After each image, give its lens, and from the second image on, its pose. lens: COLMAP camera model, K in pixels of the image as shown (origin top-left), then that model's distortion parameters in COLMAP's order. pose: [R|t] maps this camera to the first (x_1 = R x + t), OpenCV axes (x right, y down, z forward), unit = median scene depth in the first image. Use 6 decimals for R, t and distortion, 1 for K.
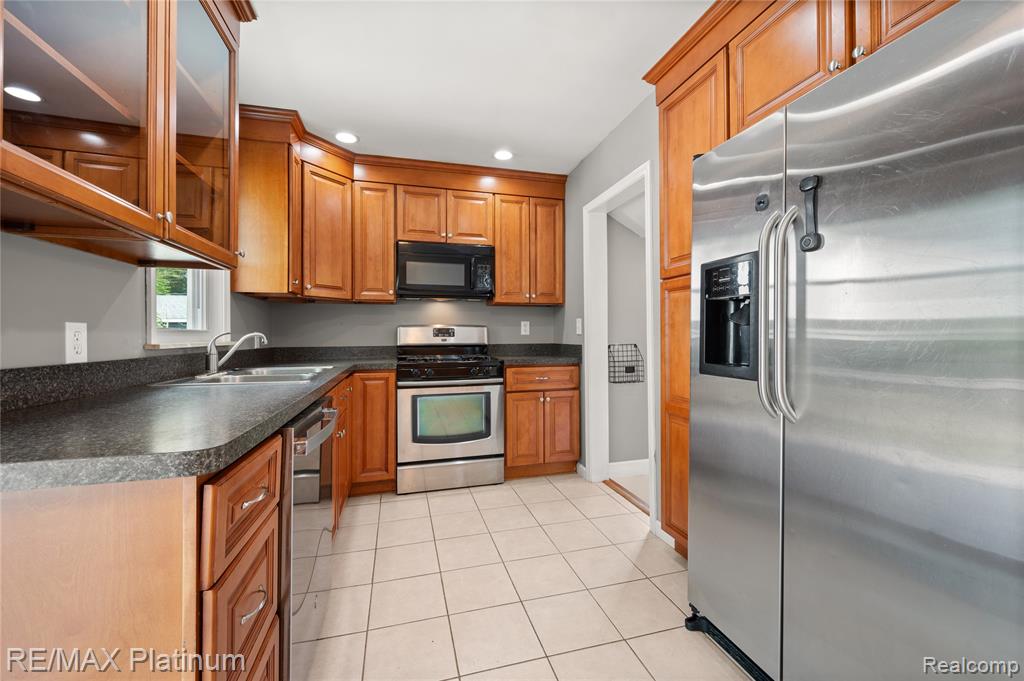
lens RADIAL K [[404.1, 0, 510.1], [0, 404.1, 335.0], [0, 0, 1]] dist [-0.000819, -0.000078]
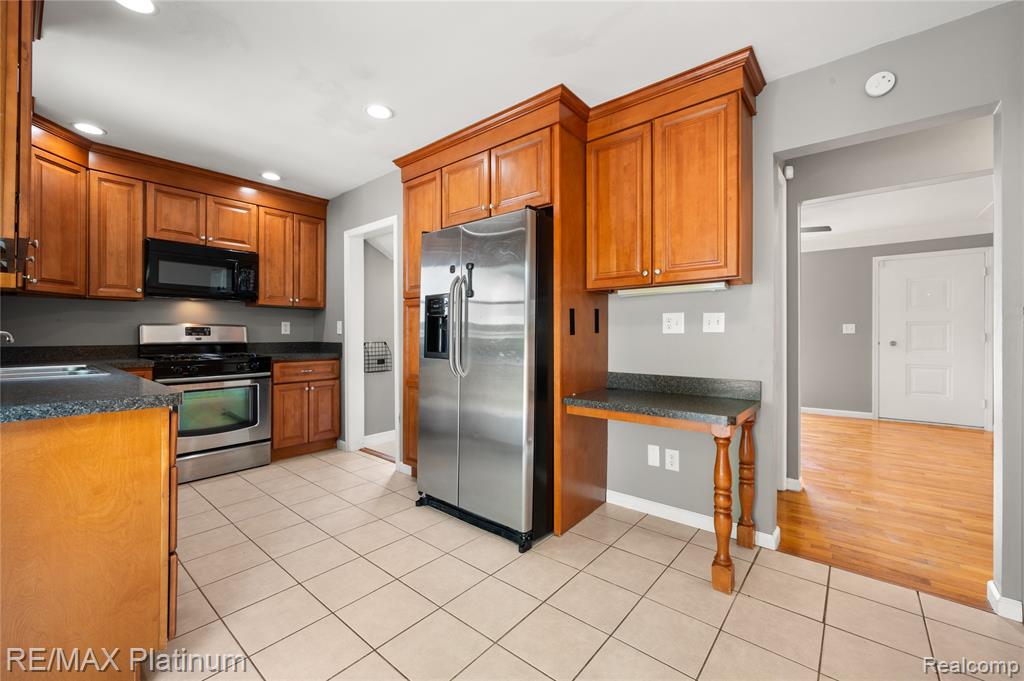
lens RADIAL K [[415.6, 0, 510.2], [0, 415.6, 335.7], [0, 0, 1]] dist [-0.000514, -0.000028]
pose [[0.824309, 0.004317, 0.566124, -0.119734], [-0.006924, 0.999973, 0.002457, -0.003635], [-0.566098, -0.005946, 0.824316, -0.341225]]
